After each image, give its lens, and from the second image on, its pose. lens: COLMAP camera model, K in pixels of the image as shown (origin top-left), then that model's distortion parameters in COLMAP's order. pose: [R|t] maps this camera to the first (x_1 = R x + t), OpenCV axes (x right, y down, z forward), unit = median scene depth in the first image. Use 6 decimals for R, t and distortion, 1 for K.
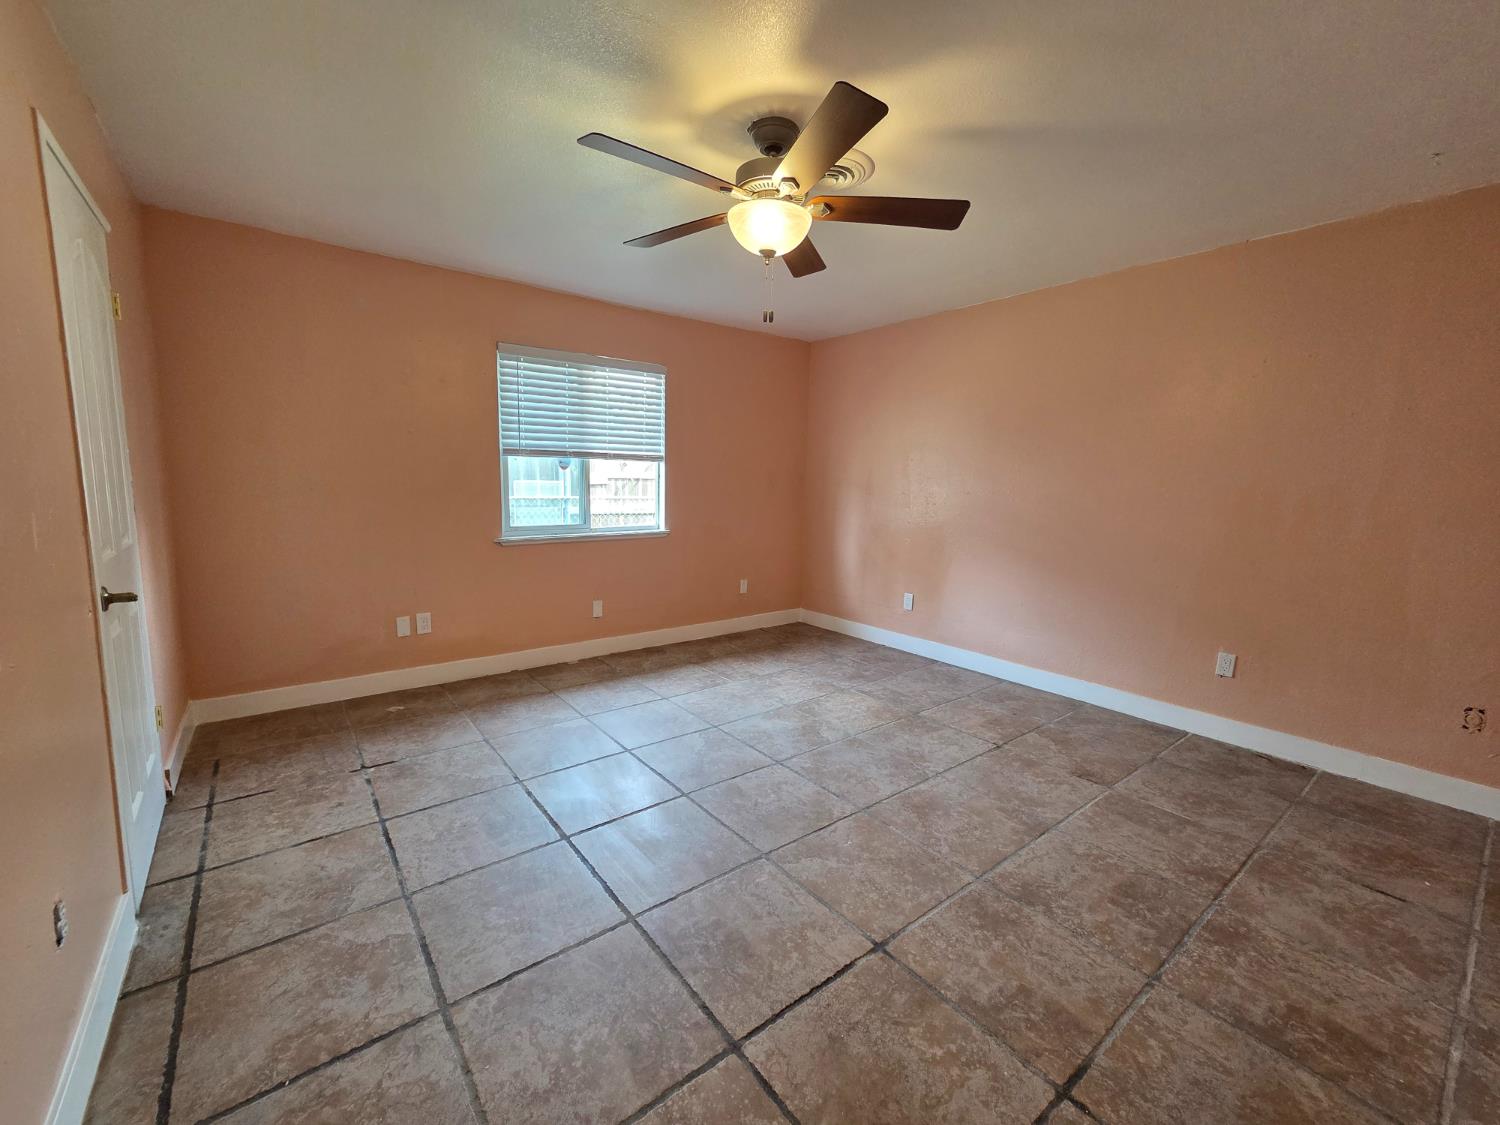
lens RADIAL K [[614.1, 0, 749.1], [0, 614.1, 561.1], [0, 0, 1]] dist [0.003638, 0.000010]
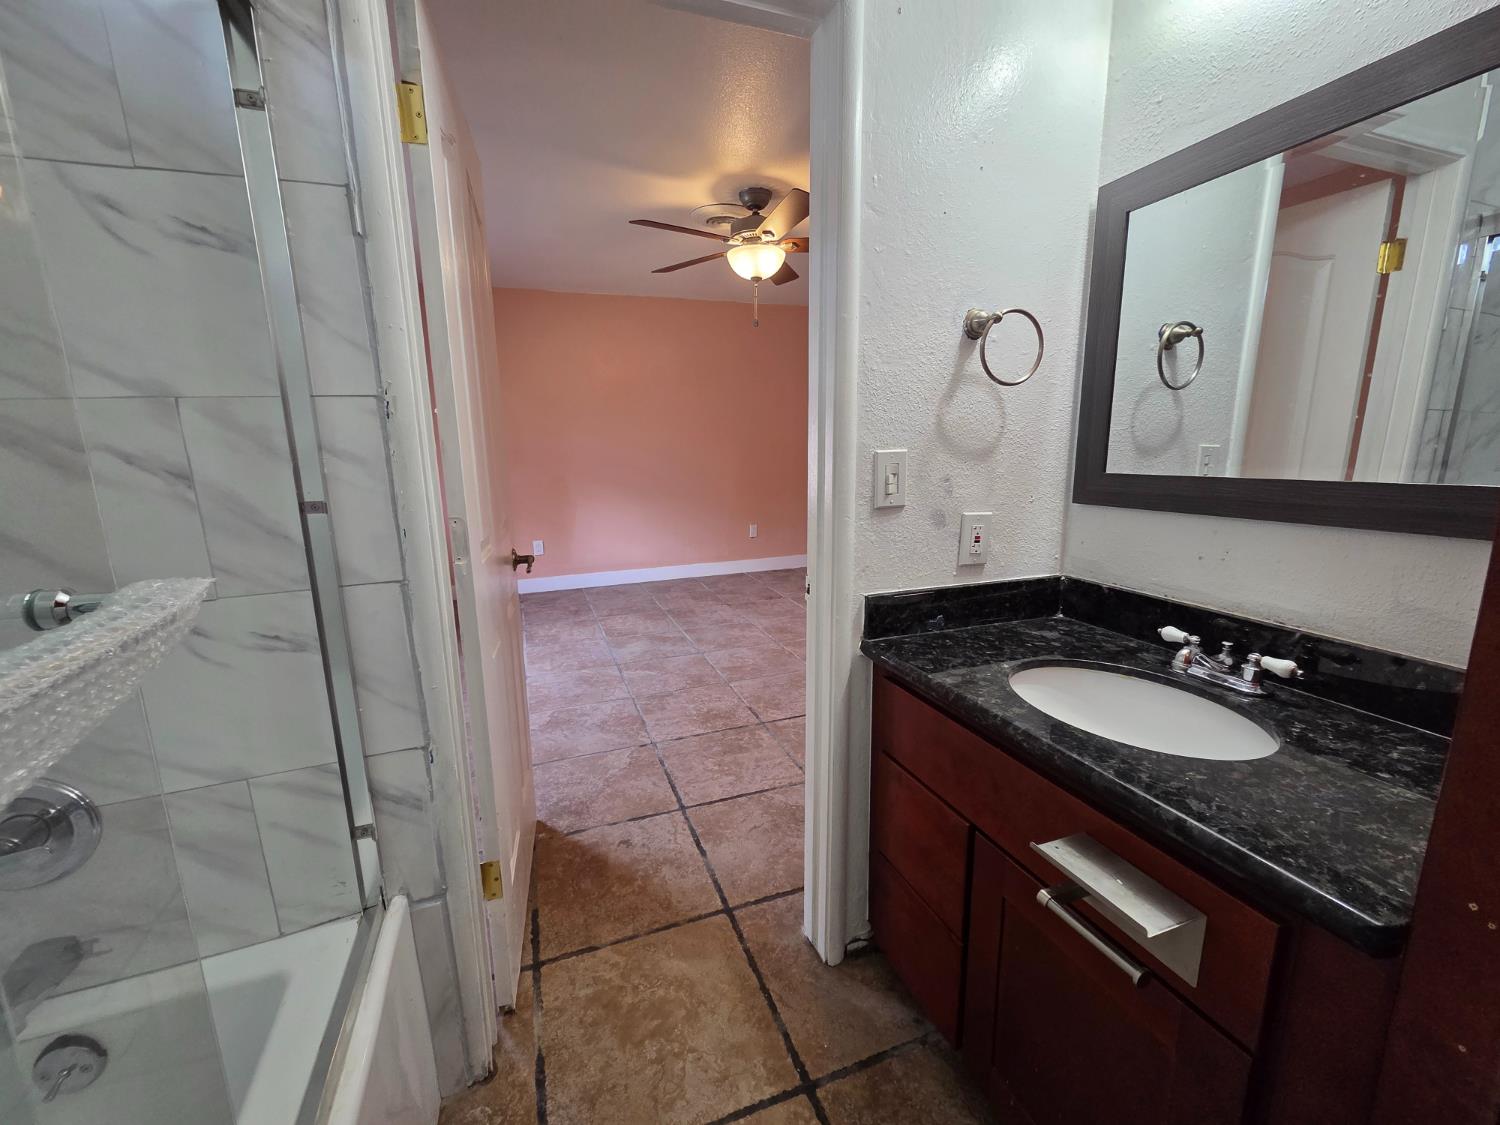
lens RADIAL K [[614.1, 0, 744.1], [0, 614.1, 566.3], [0, 0, 1]] dist [0.003638, 0.000010]
pose [[0.300187, -0.217956, 0.928646, -1.001241], [0.148066, 0.972392, 0.180360, -0.071343], [-0.942318, 0.083359, 0.324172, 0.419930]]
